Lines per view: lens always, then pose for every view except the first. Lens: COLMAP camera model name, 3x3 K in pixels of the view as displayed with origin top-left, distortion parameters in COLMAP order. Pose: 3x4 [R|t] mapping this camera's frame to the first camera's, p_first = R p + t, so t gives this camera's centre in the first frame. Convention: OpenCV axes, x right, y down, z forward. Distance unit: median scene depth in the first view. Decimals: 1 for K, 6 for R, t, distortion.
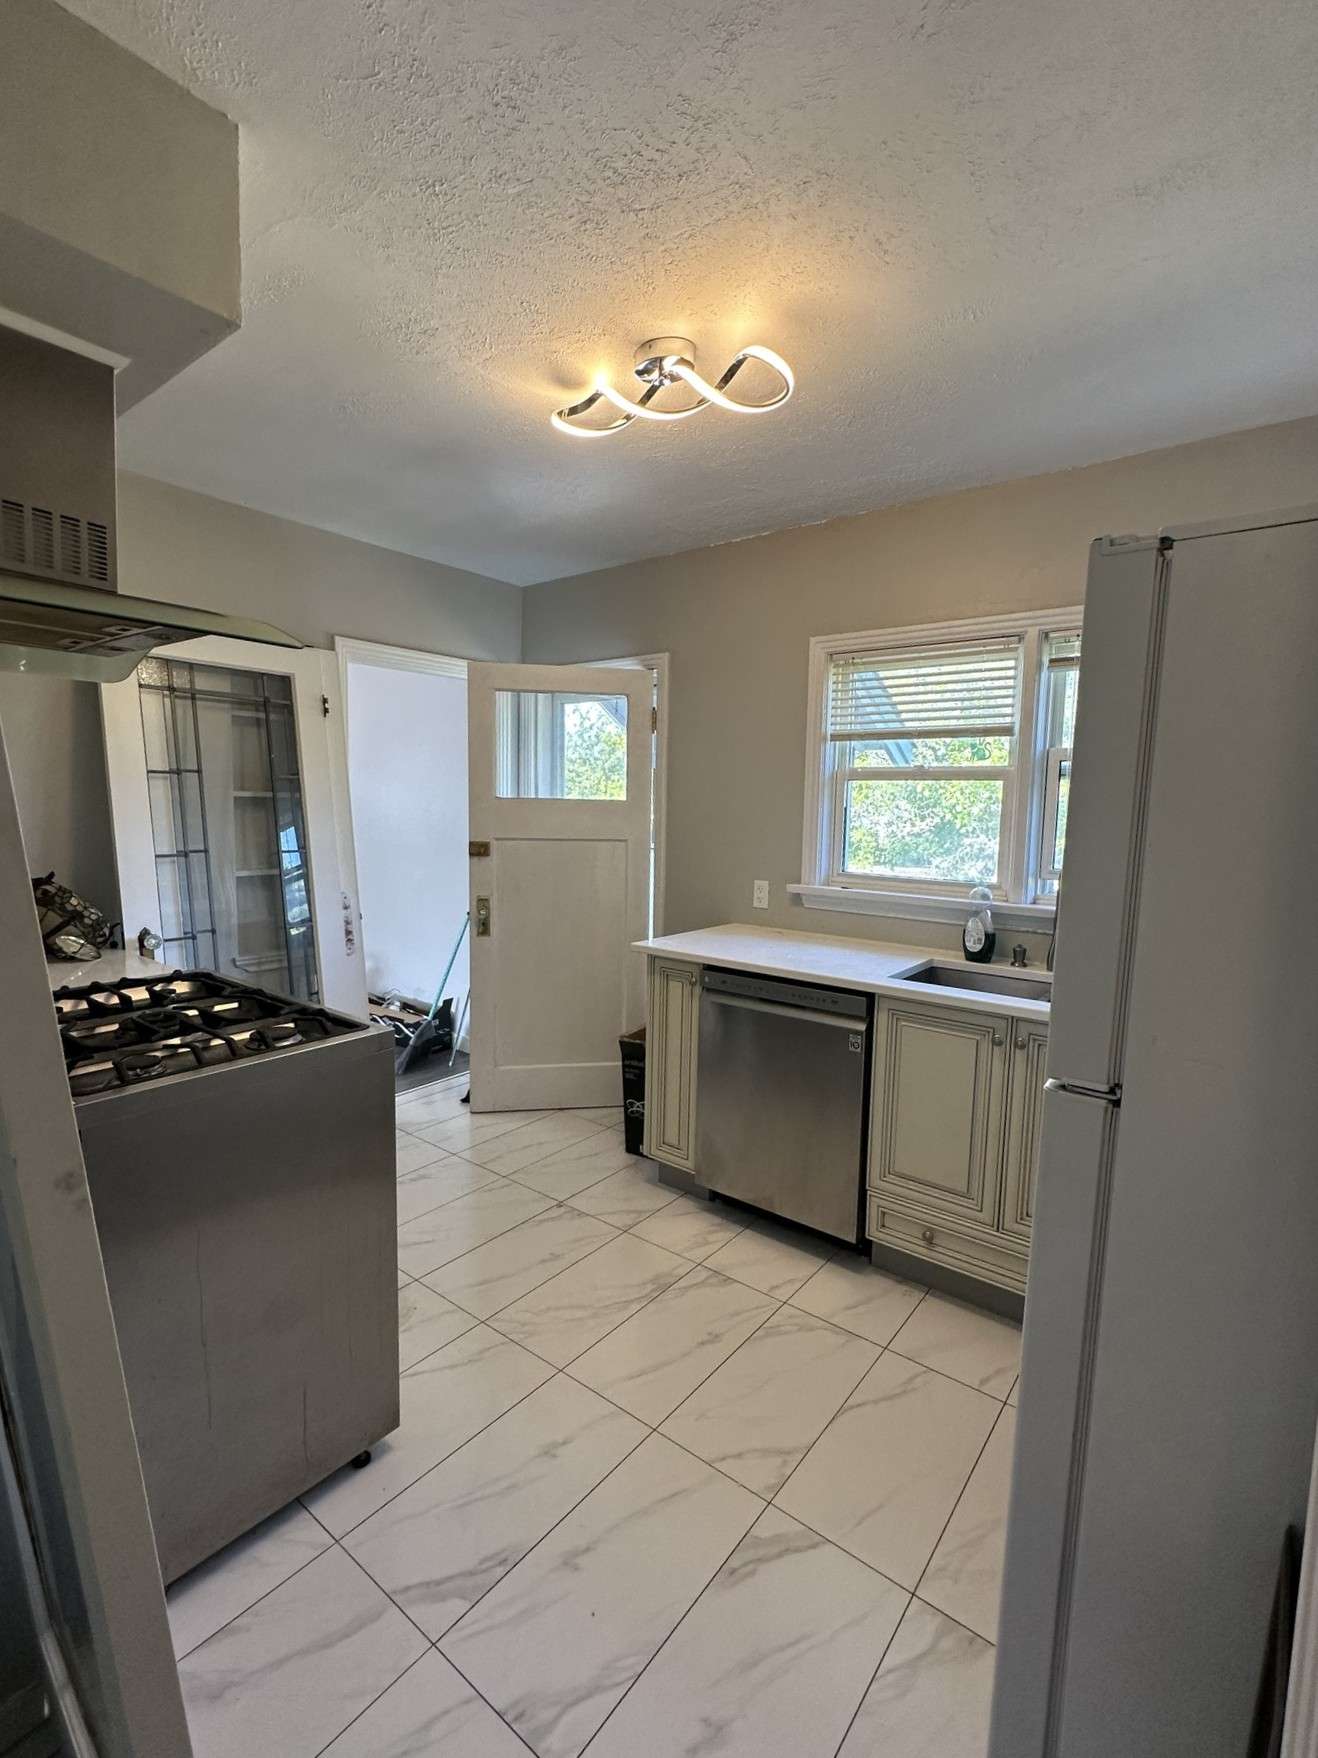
lens RADIAL K [[799.0, 0, 659.0], [0, 799.0, 879.0], [0, 0, 1]] dist [0.000115, 0.000034]
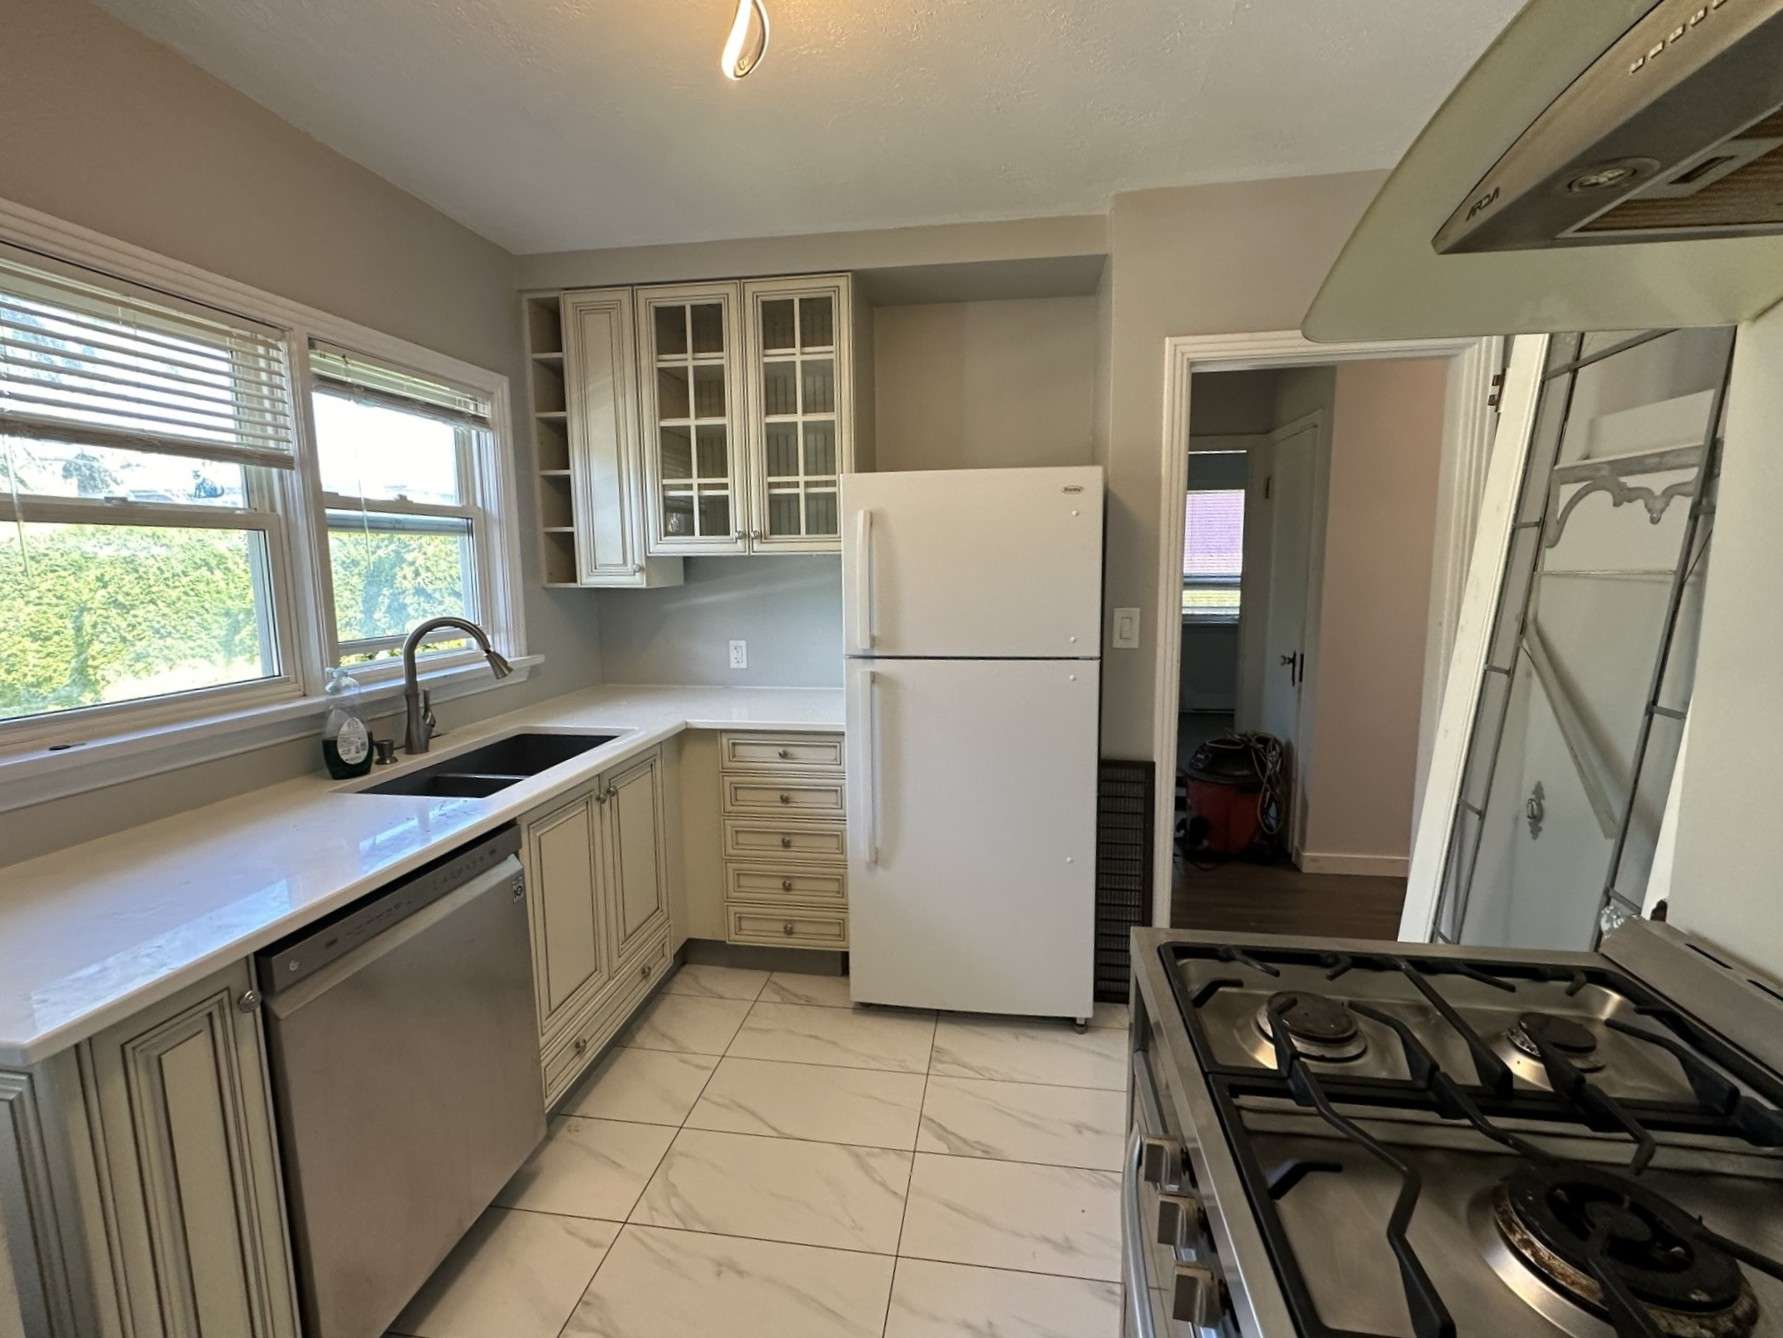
lens RADIAL K [[810.4, 0, 891.5], [0, 810.4, 669.0], [0, 0, 1]] dist [0.000115, 0.000034]
pose [[-0.491024, -0.132749, 0.860972, -0.484412], [0.086473, 0.976013, 0.199803, -0.102174], [-0.866844, 0.172559, -0.467767, 0.902973]]
